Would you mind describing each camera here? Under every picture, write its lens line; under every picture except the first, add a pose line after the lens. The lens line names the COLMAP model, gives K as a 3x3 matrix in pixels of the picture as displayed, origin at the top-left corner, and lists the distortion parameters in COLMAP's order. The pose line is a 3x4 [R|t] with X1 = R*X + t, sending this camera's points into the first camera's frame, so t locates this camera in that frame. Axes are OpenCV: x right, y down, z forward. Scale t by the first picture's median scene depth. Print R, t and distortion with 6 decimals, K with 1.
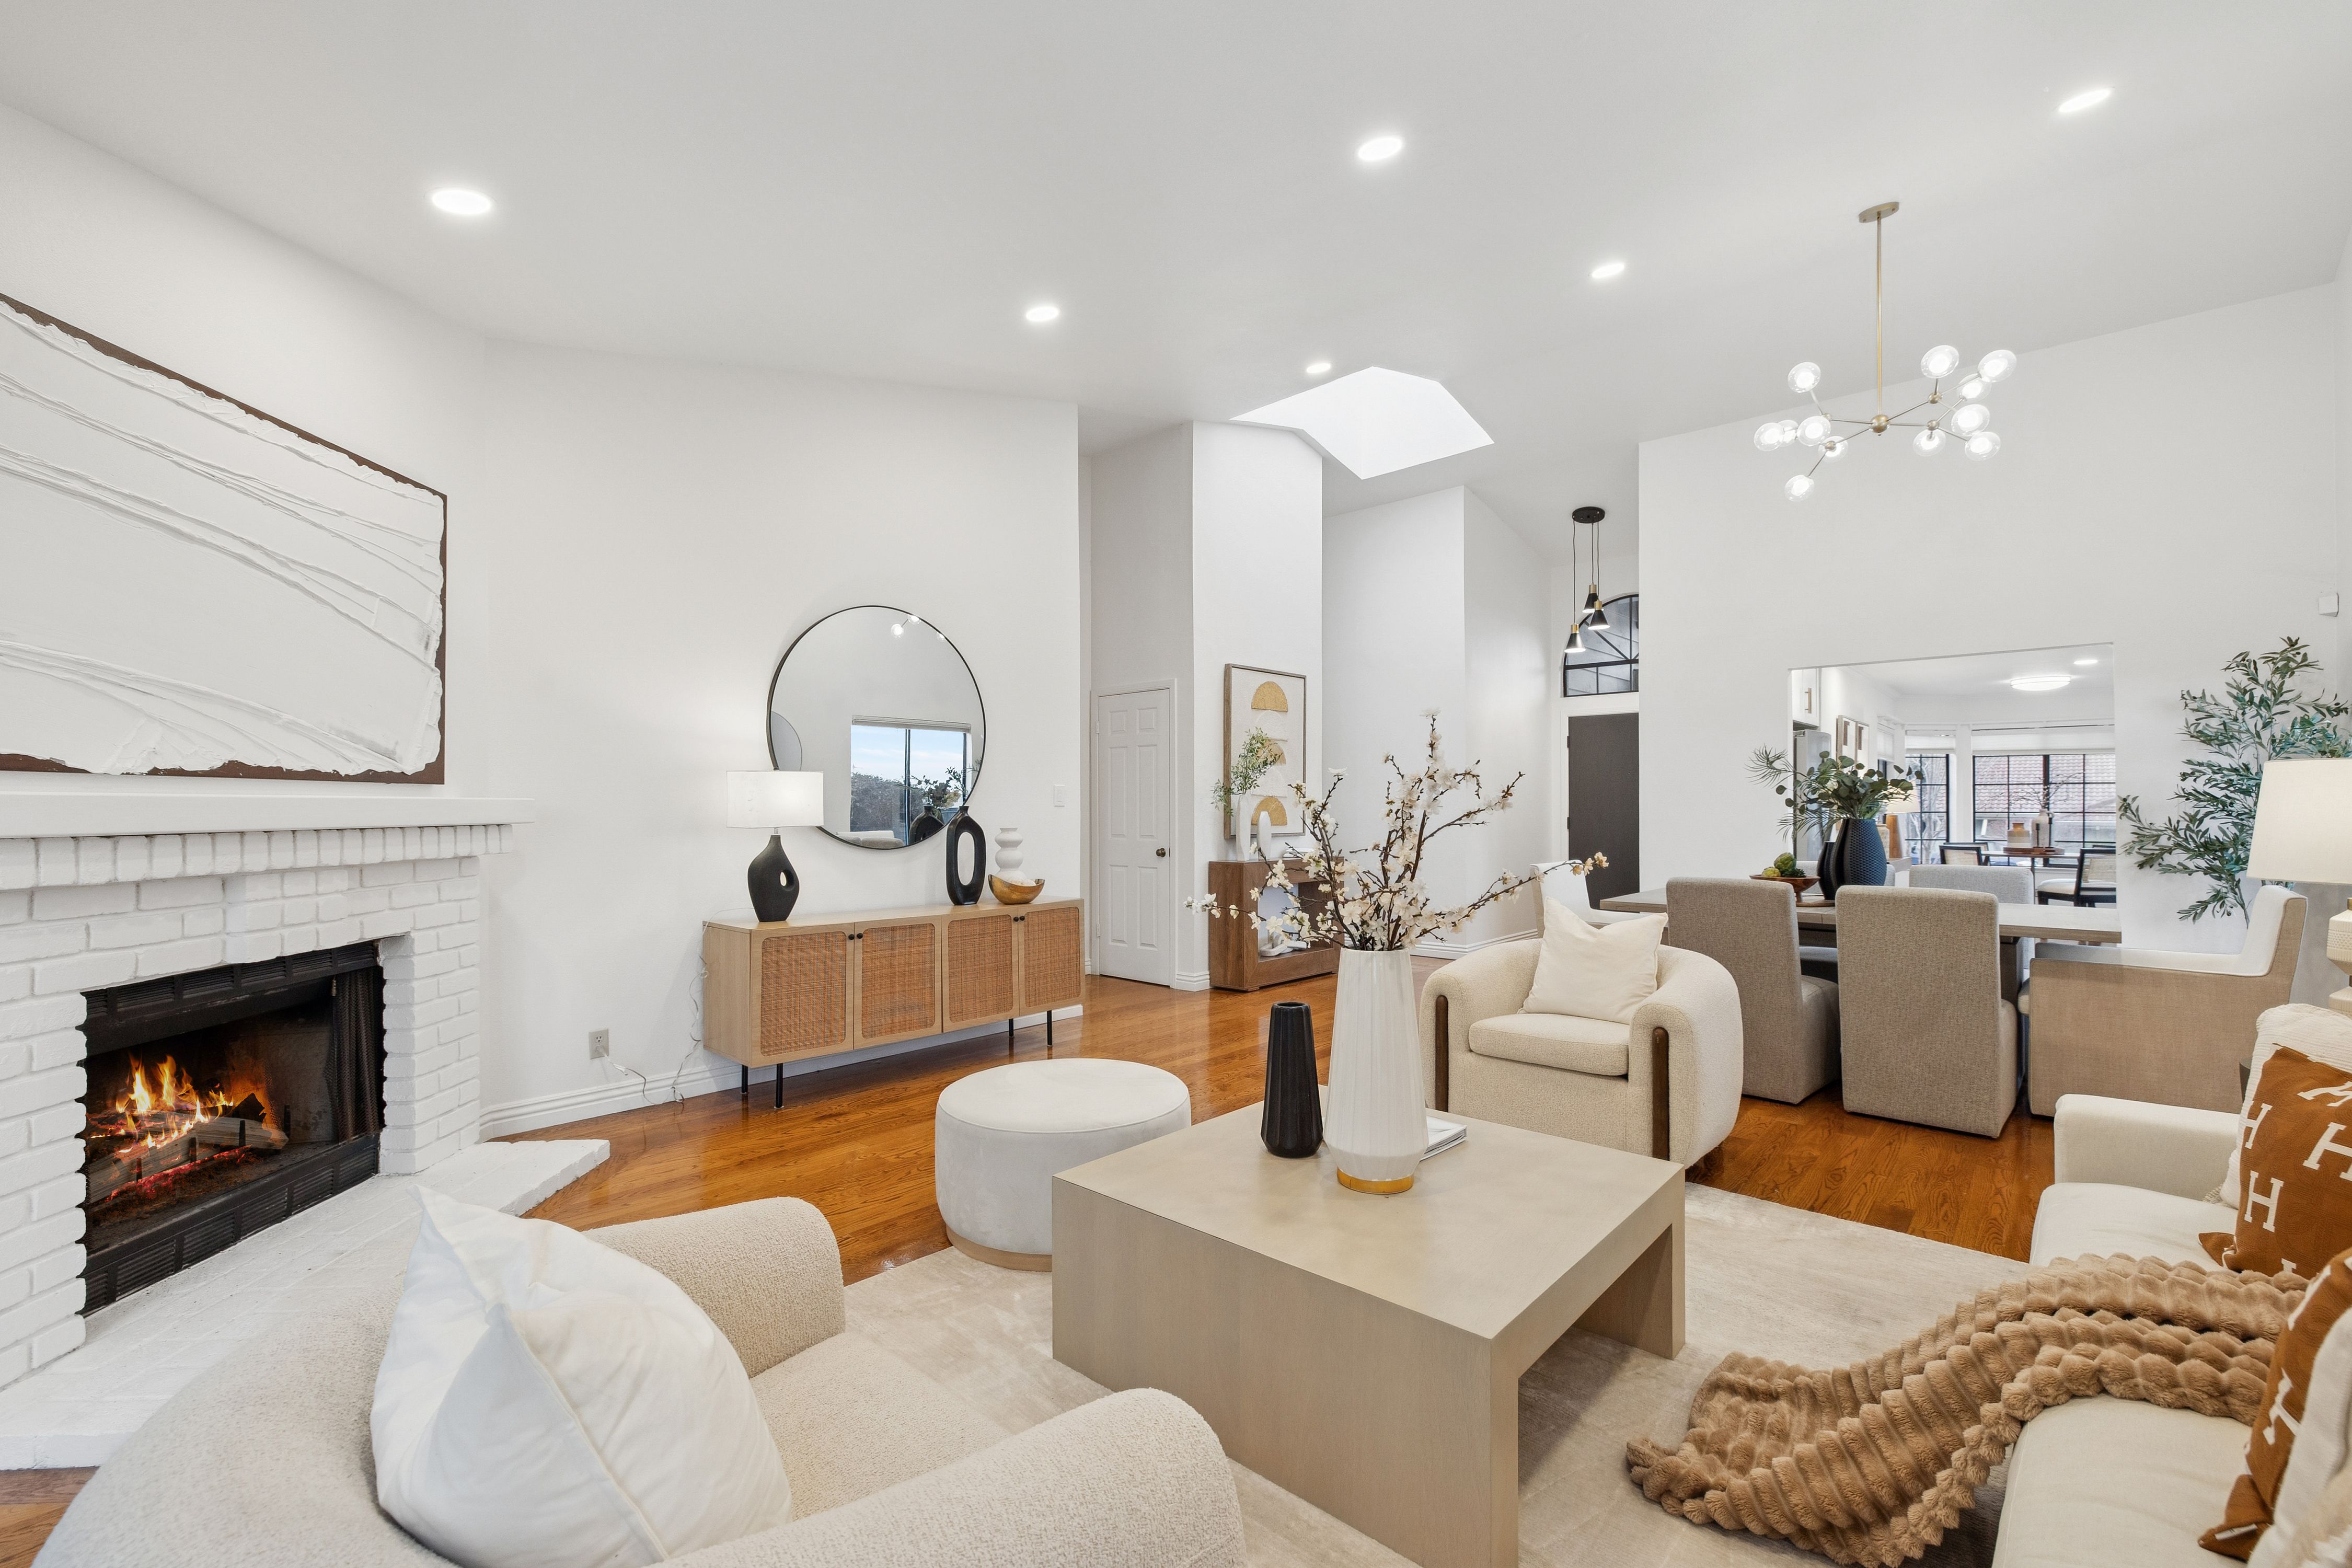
lens RADIAL K [[996.1, 0, 1166.9], [0, 996.1, 799.2], [0, 0, 1]] dist [-0.002856, -0.000596]
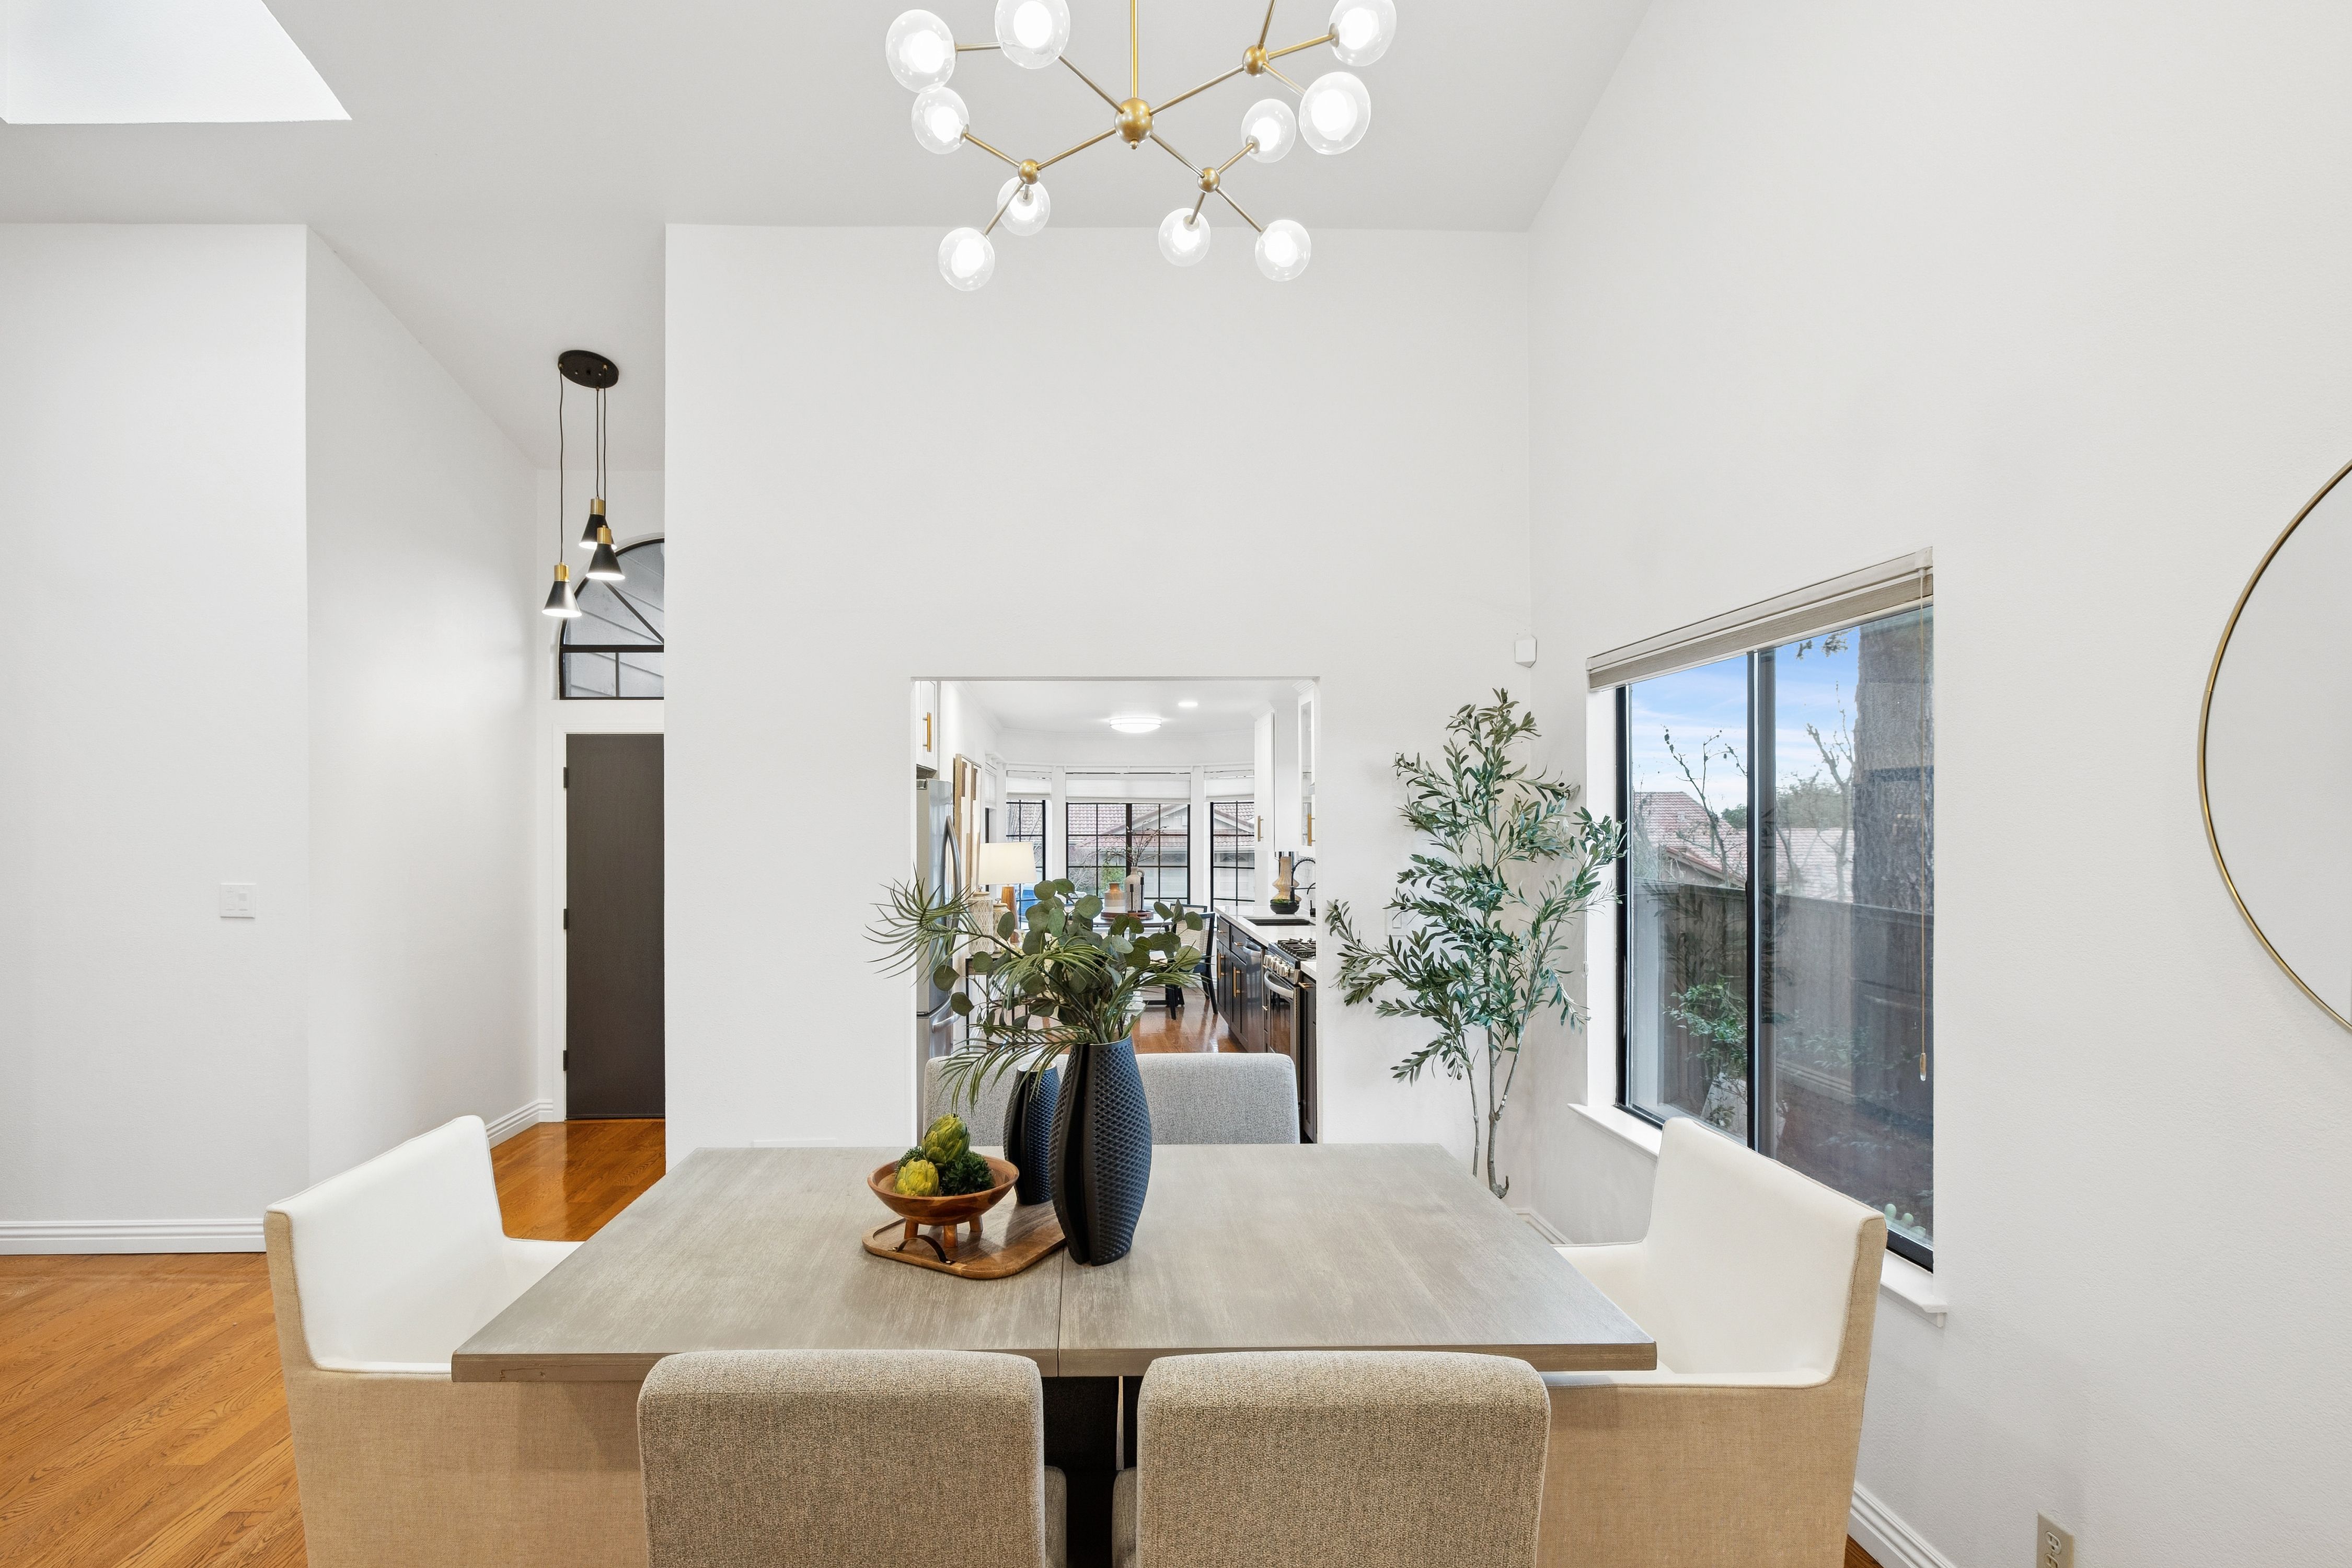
lens RADIAL K [[1123.9, 0, 1098.4], [0, 1123.9, 822.2], [0, 0, 1]] dist [-0.002639, 0.000178]
pose [[0.722600, 0.001254, 0.691265, 0.362971], [-0.004048, 0.999989, 0.002418, -0.070021], [-0.691254, -0.004546, 0.722597, 0.649791]]
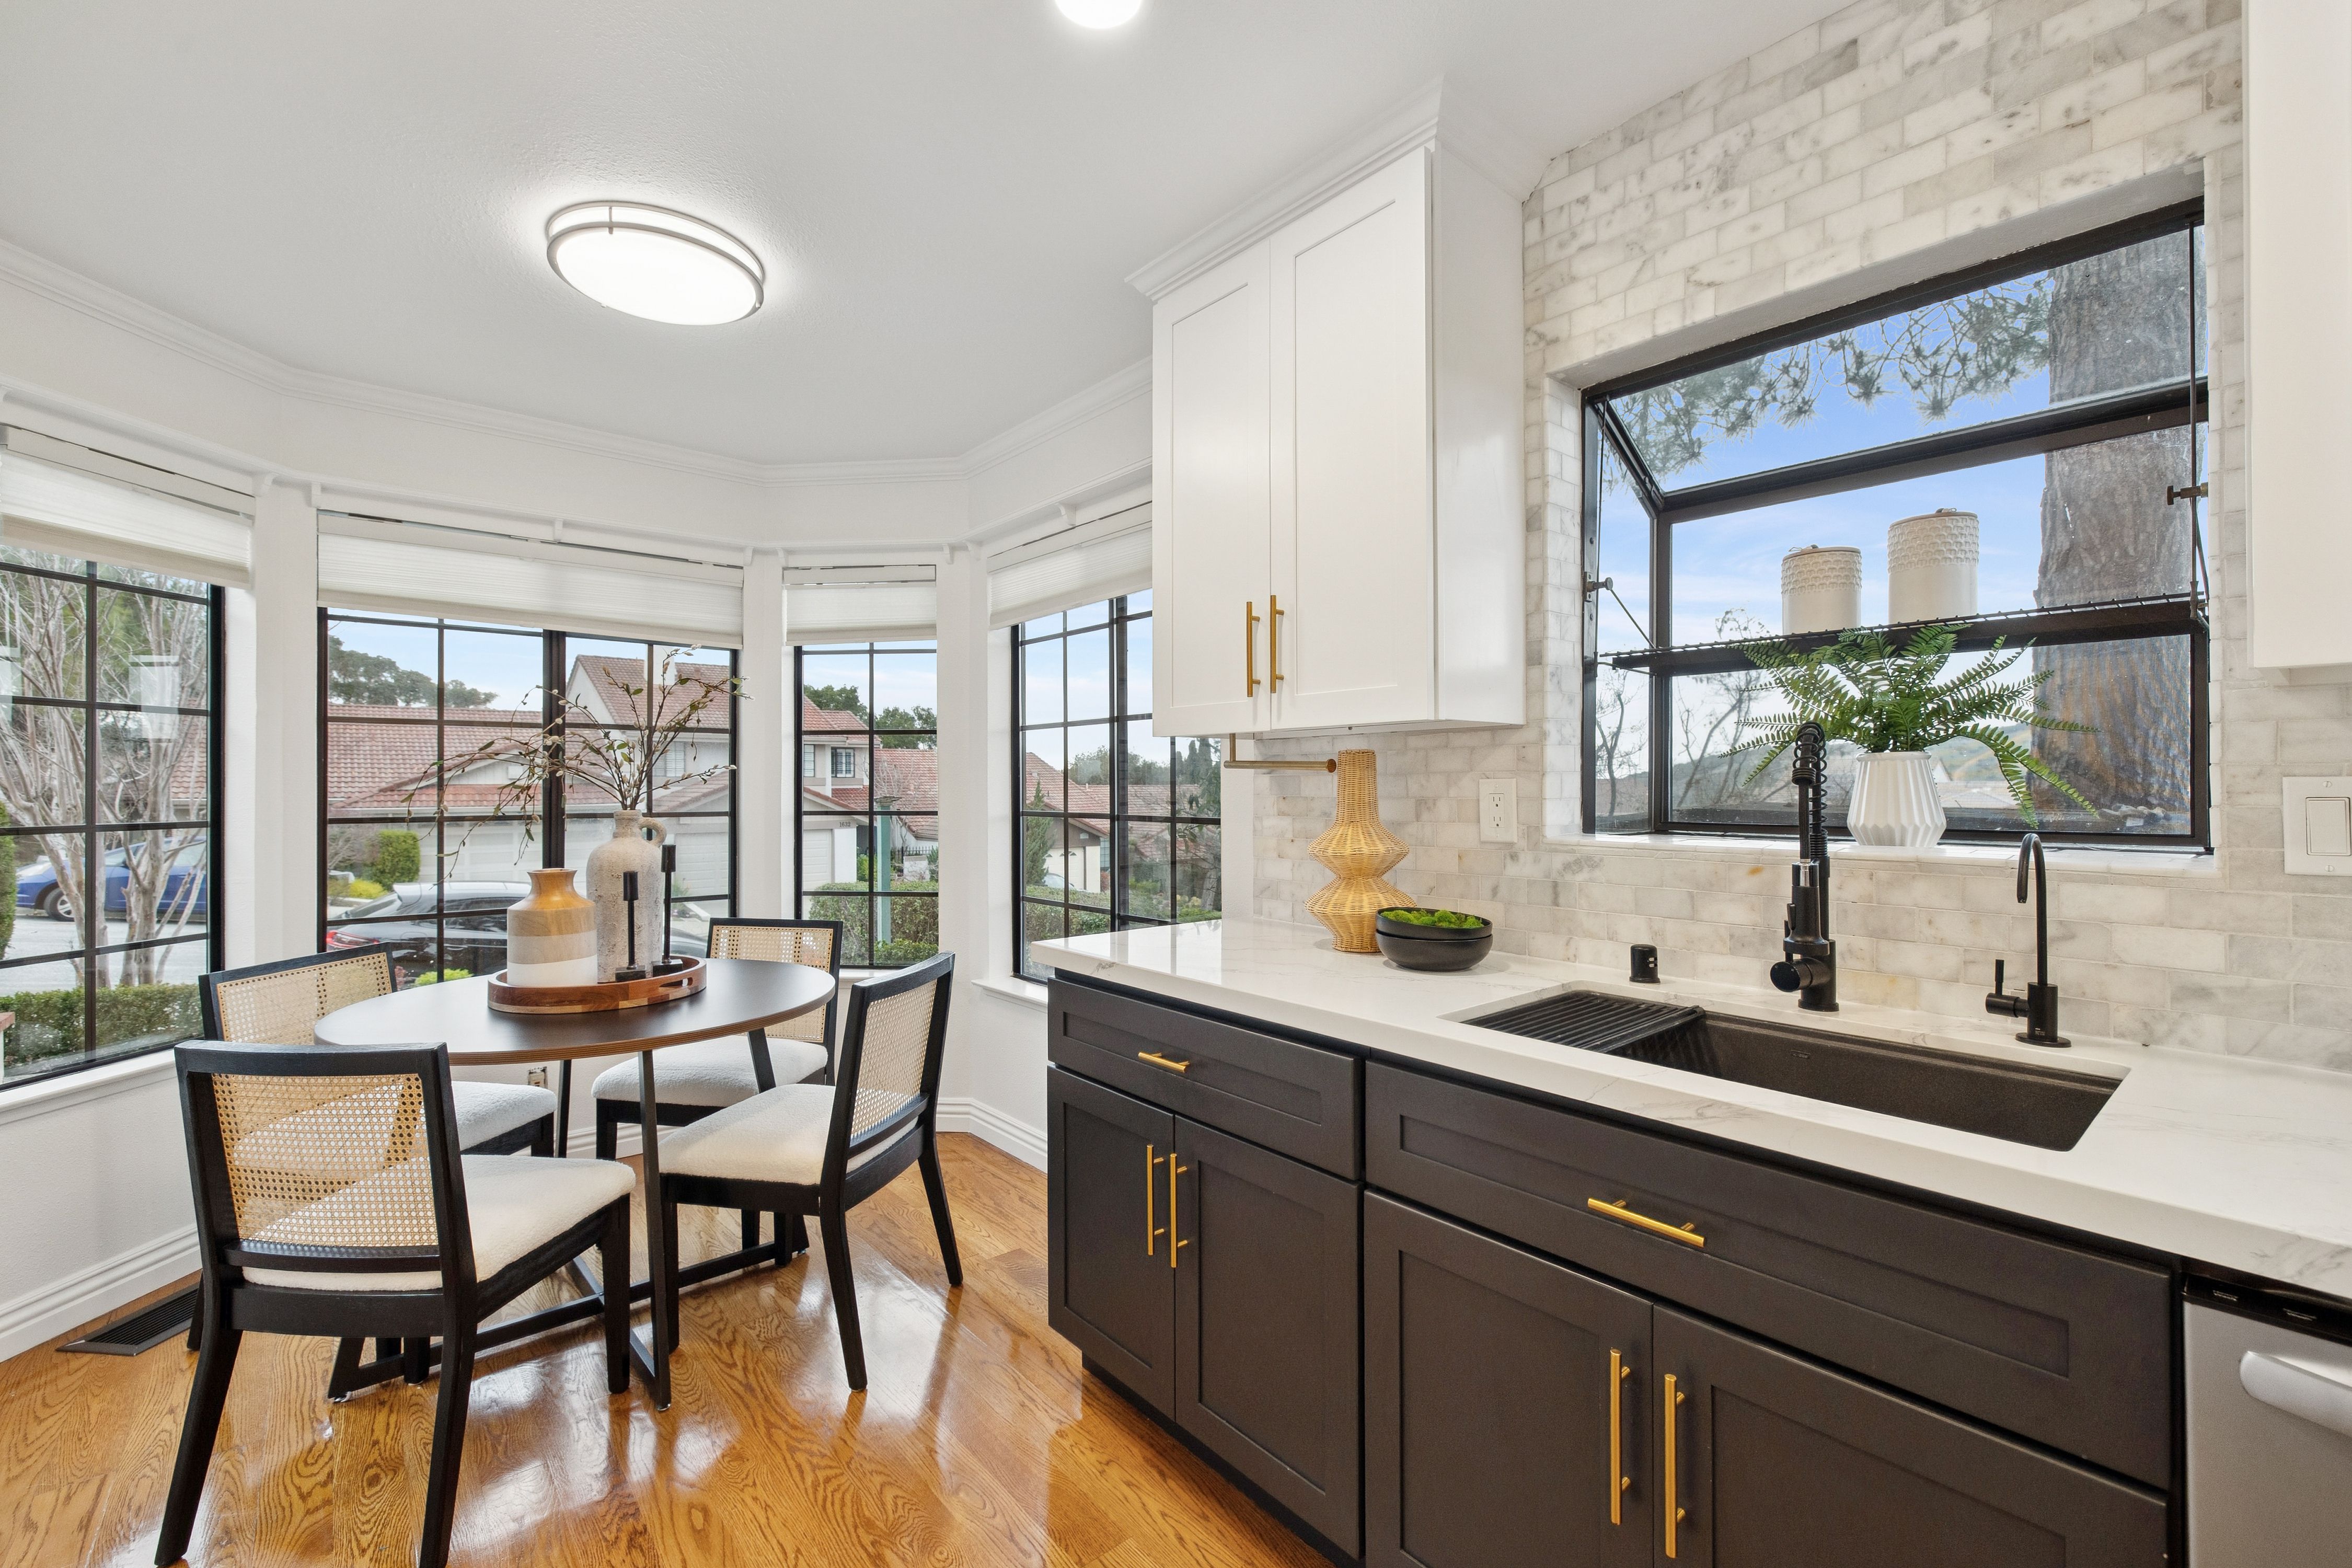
lens RADIAL K [[991.2, 0, 1144.9], [0, 991.2, 777.4], [0, 0, 1]] dist [-0.000447, 0.000143]
pose [[0.135121, 0.008790, 0.990790, 1.401422], [-0.004986, 0.999954, -0.008191, 0.005658], [-0.990817, -0.003834, 0.135159, 1.805849]]
